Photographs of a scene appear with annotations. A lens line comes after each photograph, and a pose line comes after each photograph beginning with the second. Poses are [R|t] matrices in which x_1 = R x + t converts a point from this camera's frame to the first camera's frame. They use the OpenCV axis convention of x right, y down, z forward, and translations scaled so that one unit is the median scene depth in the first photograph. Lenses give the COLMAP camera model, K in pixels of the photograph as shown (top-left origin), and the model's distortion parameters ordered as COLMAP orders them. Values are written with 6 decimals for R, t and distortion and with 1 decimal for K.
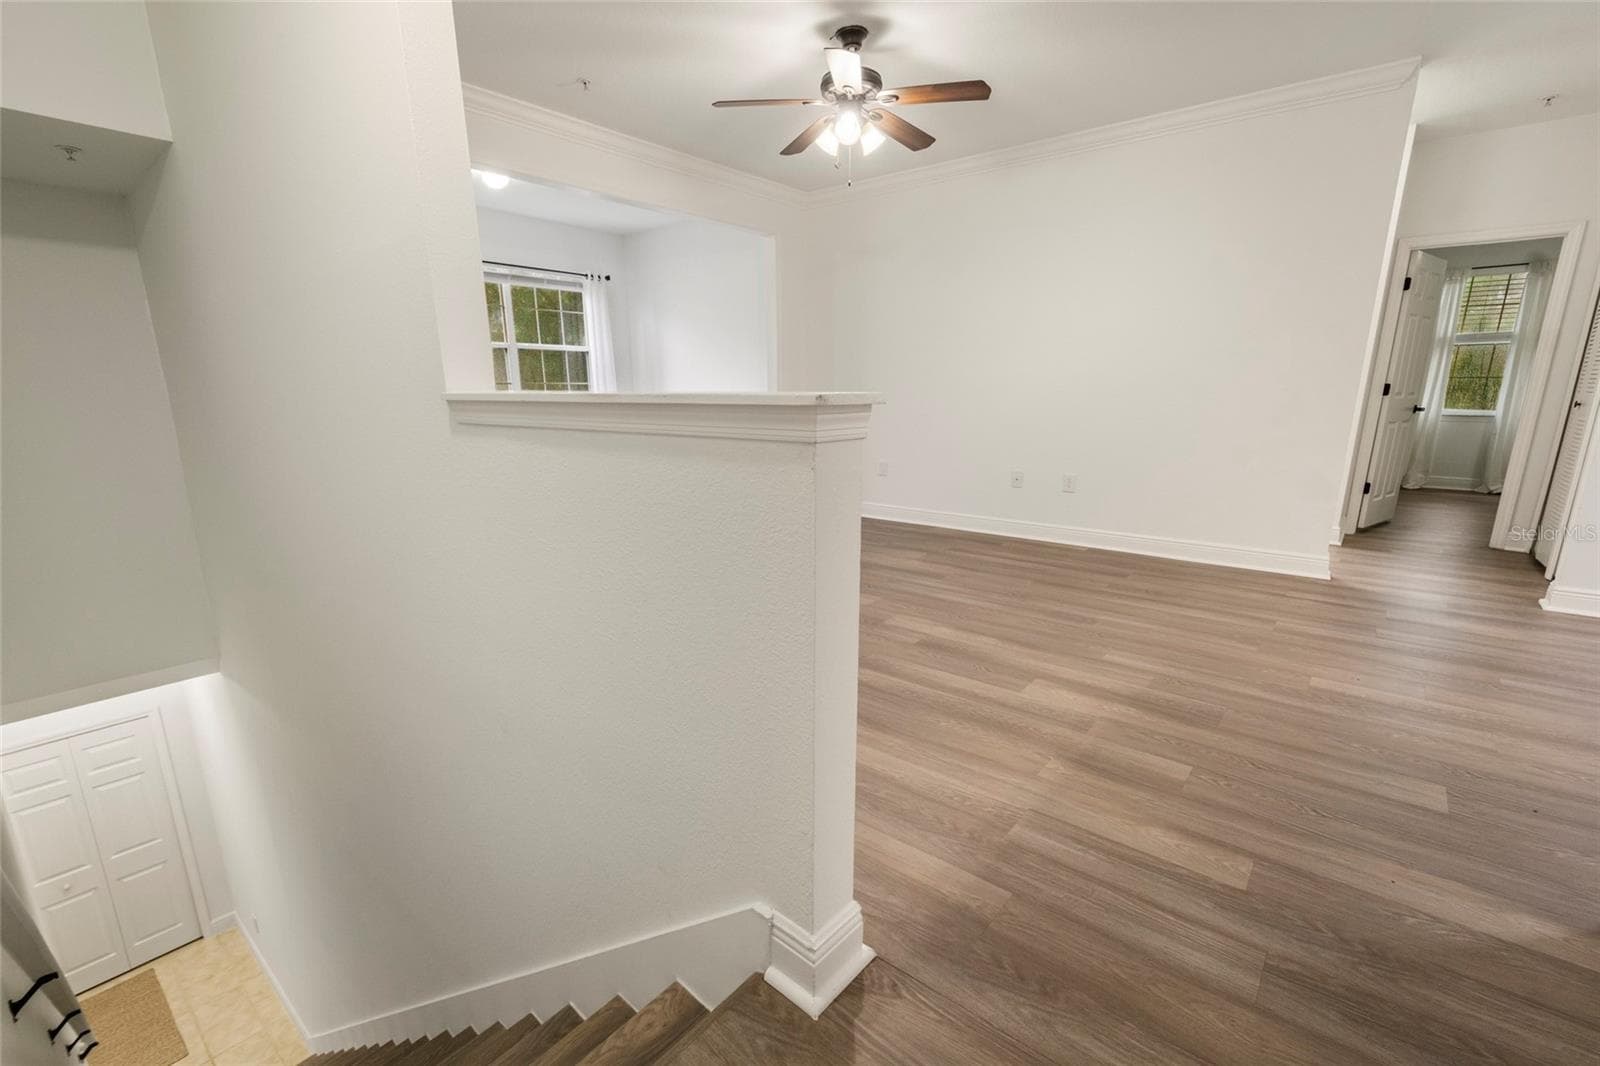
lens RADIAL K [[700.1, 0, 803.8], [0, 700.1, 562.7], [0, 0, 1]] dist [0.010763, -0.005310]
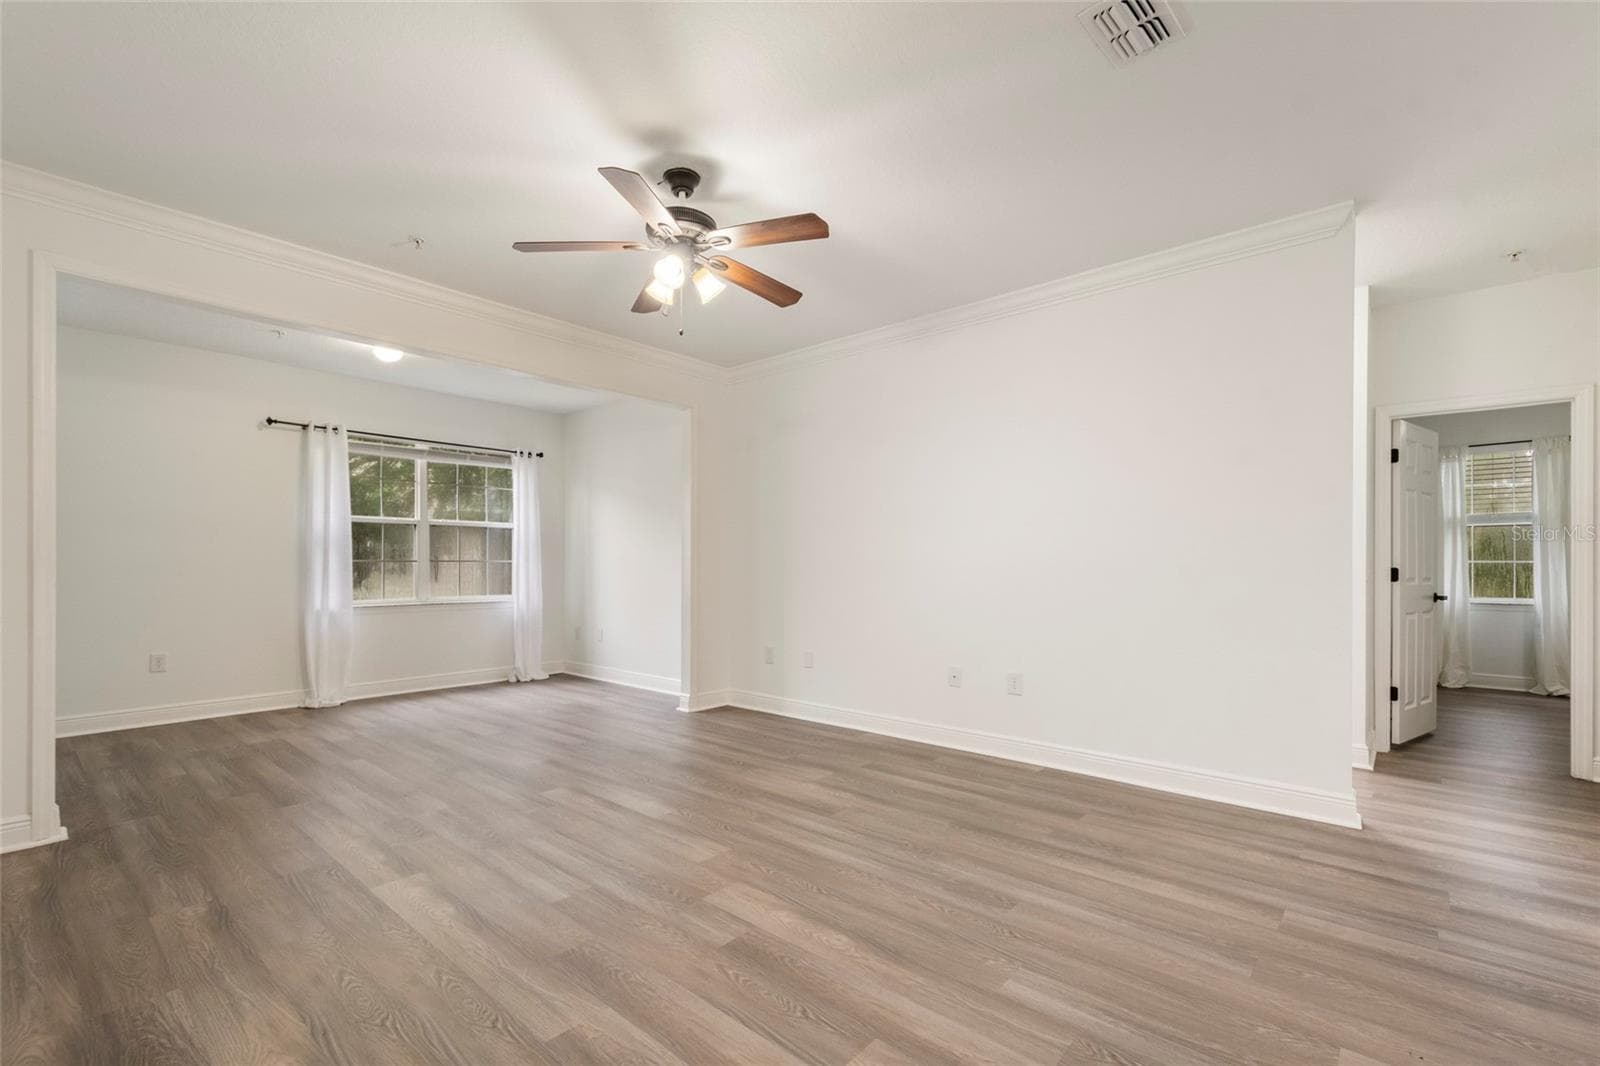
lens RADIAL K [[700.1, 0, 803.8], [0, 700.1, 562.7], [0, 0, 1]] dist [0.010763, -0.005310]
pose [[0.999449, 0.005802, -0.032684, 0.184606], [-0.013723, 0.968747, -0.247671, -0.051584], [0.030225, 0.247983, 0.968293, 0.199411]]
